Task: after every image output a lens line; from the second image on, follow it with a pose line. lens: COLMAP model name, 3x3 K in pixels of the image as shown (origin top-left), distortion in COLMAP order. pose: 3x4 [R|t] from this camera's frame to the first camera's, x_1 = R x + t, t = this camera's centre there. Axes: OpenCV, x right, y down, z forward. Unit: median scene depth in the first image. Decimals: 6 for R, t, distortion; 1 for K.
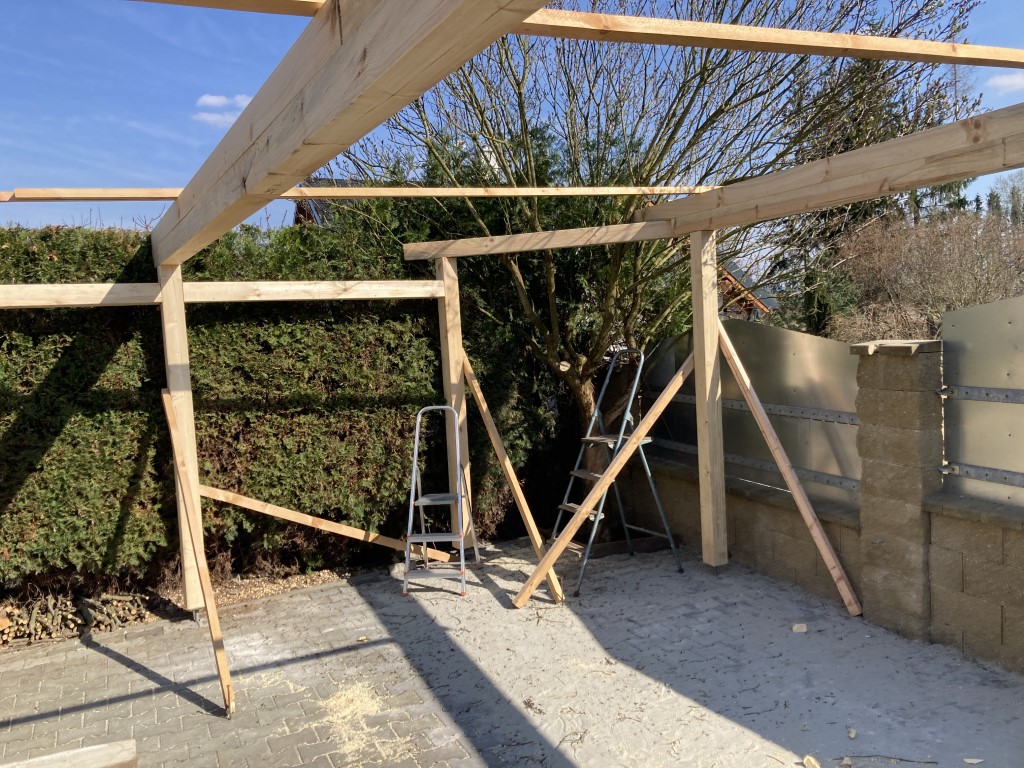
lens RADIAL K [[824.2, 0, 512.0], [0, 824.2, 384.0], [0, 0, 1]] dist [0.081287, -0.101492]
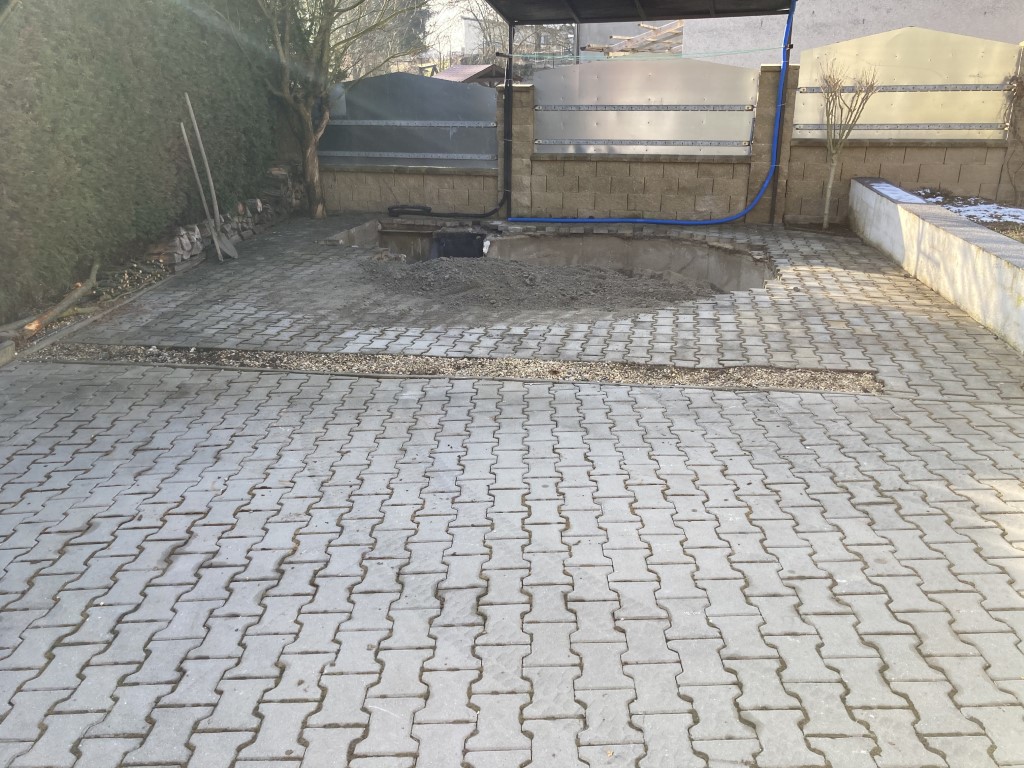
lens RADIAL K [[826.6, 0, 524.2], [0, 826.6, 388.5], [0, 0, 1]] dist [0.025004, 0.001648]
pose [[0.570490, -0.245590, 0.783726, -1.241345], [0.033675, 0.960437, 0.276452, 0.096848], [-0.820614, -0.131321, 0.556190, -0.326941]]
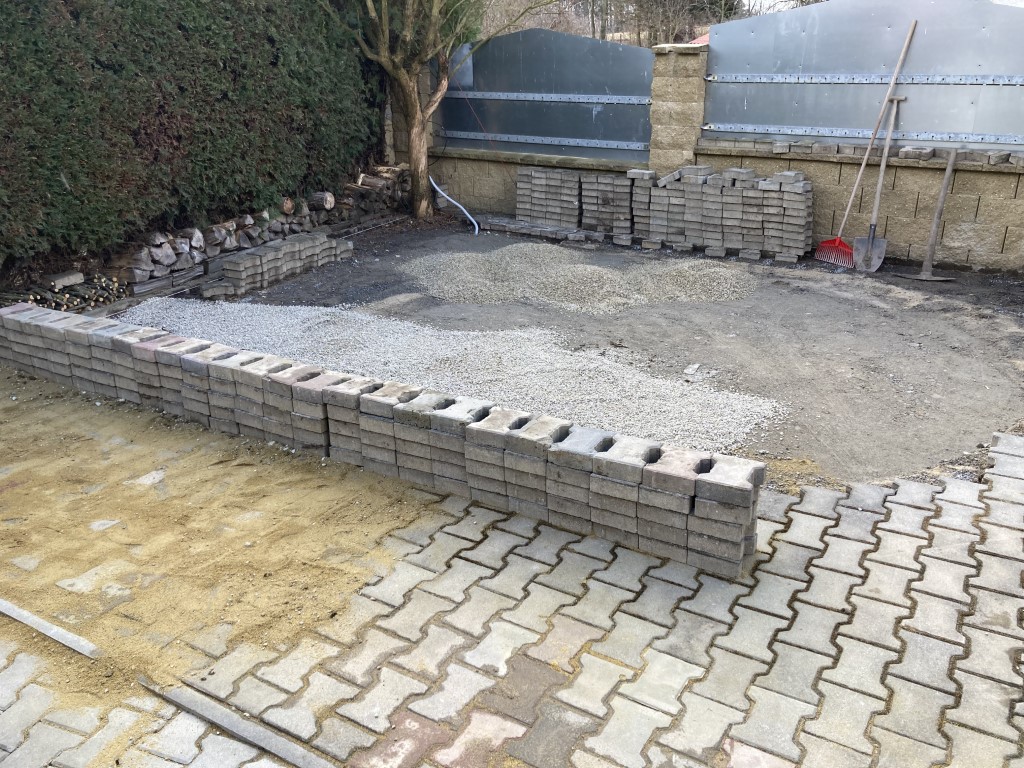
lens RADIAL K [[835.9, 0, 531.8], [0, 835.9, 385.3], [0, 0, 1]] dist [0.001094, 0.011937]
pose [[0.821507, -0.177083, 0.542004, -0.610338], [0.009213, 0.954551, 0.297906, 0.072777], [-0.570124, -0.239738, 0.785802, -0.197352]]
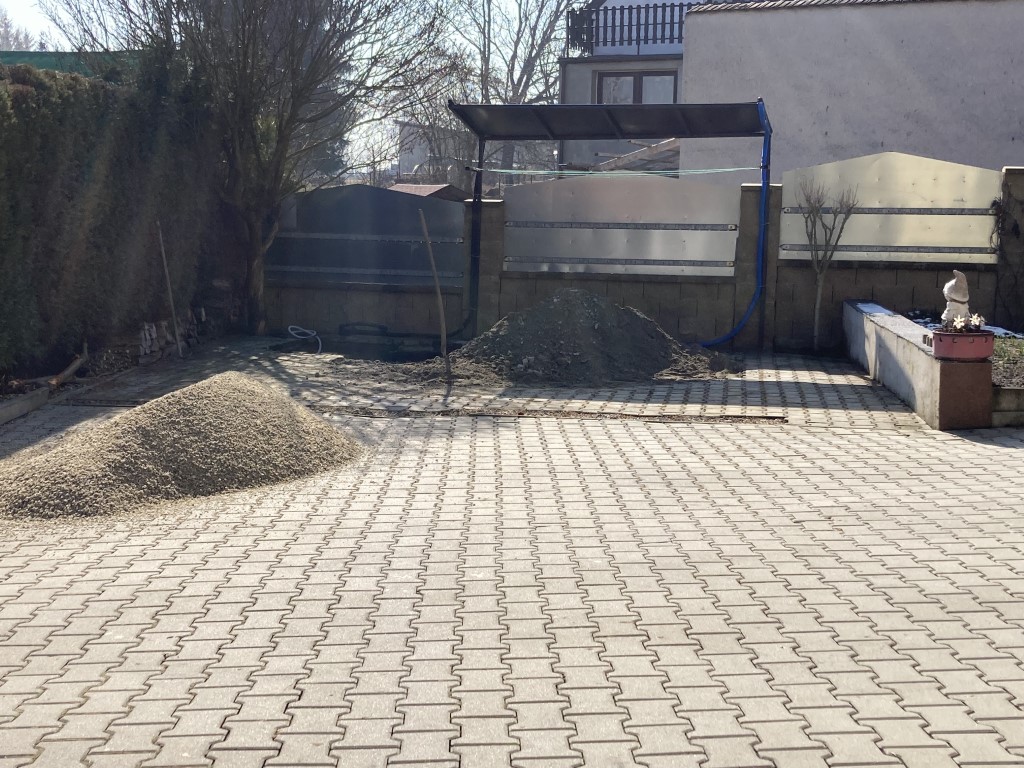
lens RADIAL K [[1387.2, 0, 512.0], [0, 1387.2, 384.0], [0, 0, 1]] dist [0.115399, -0.096989]
pose [[0.554505, -0.044200, 0.831006, -2.030089], [0.012763, 0.998923, 0.044614, 0.213923], [-0.832083, -0.014132, 0.554472, -0.852754]]
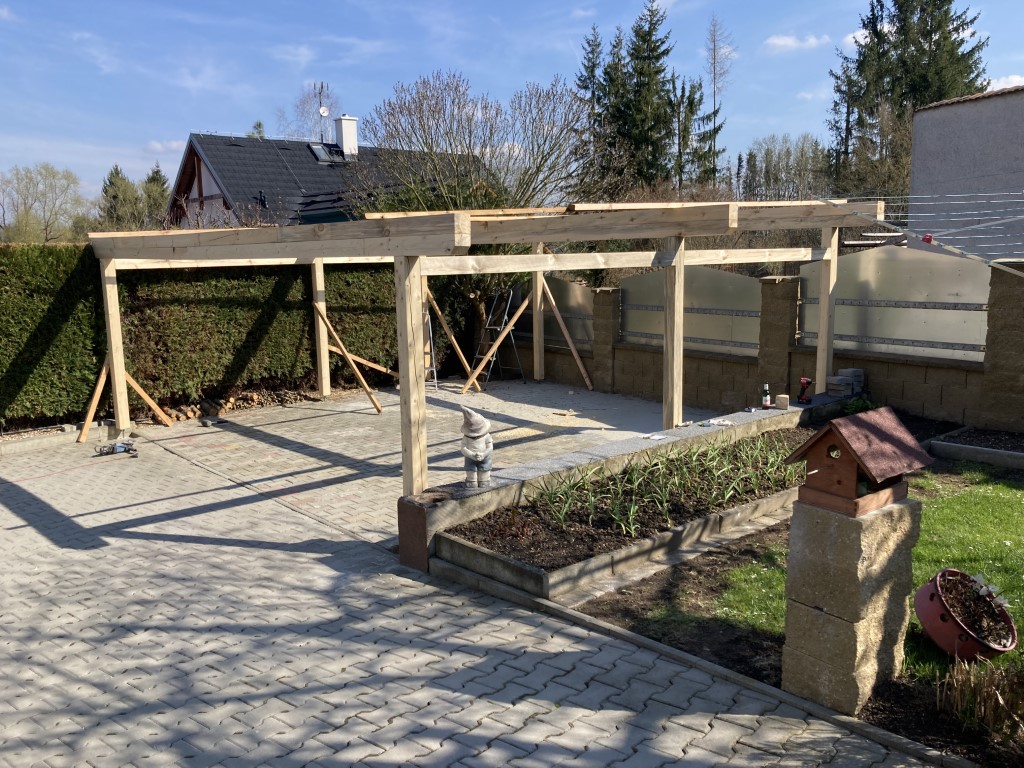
lens RADIAL K [[854.3, 0, 529.7], [0, 854.3, 382.7], [0, 0, 1]] dist [0.072281, -0.120812]
pose [[0.965623, -0.004494, 0.259906, -0.440138], [-0.015069, 0.997201, 0.073229, 0.047139], [-0.259508, -0.074628, 0.962853, -1.418049]]
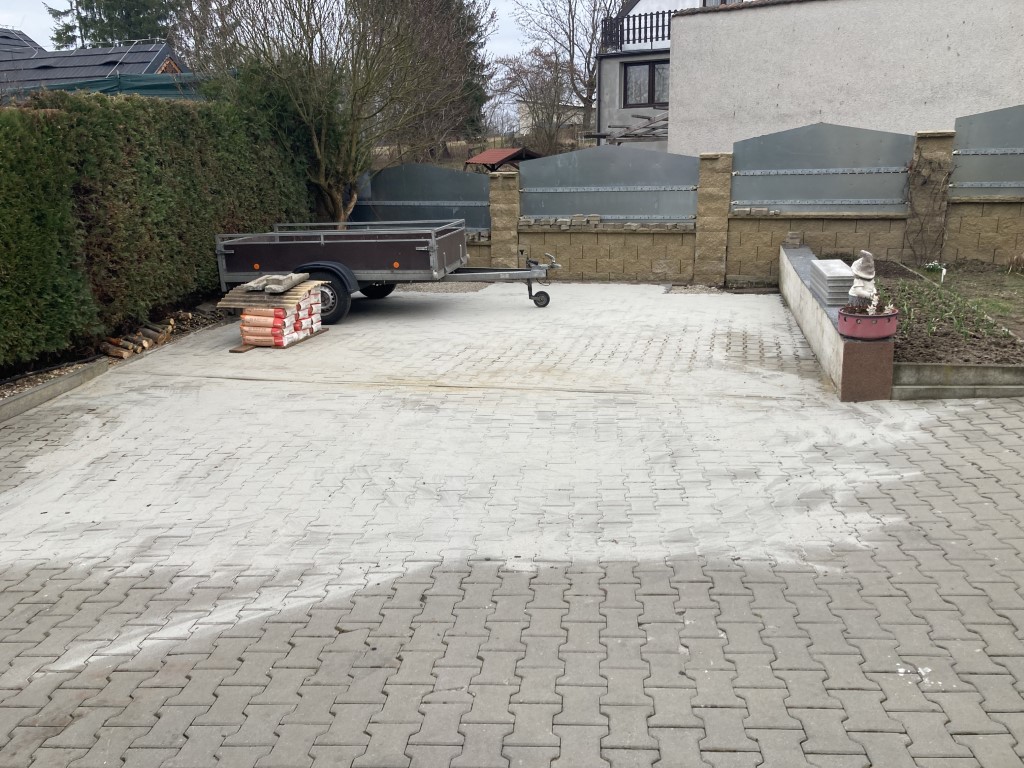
lens RADIAL K [[824.2, 0, 512.0], [0, 824.2, 384.0], [0, 0, 1]] dist [0.081287, -0.101492]
pose [[0.638173, -0.172547, 0.750308, -1.432709], [0.042549, 0.980977, 0.189404, 0.097690], [-0.768716, -0.088948, 0.633375, -0.704989]]
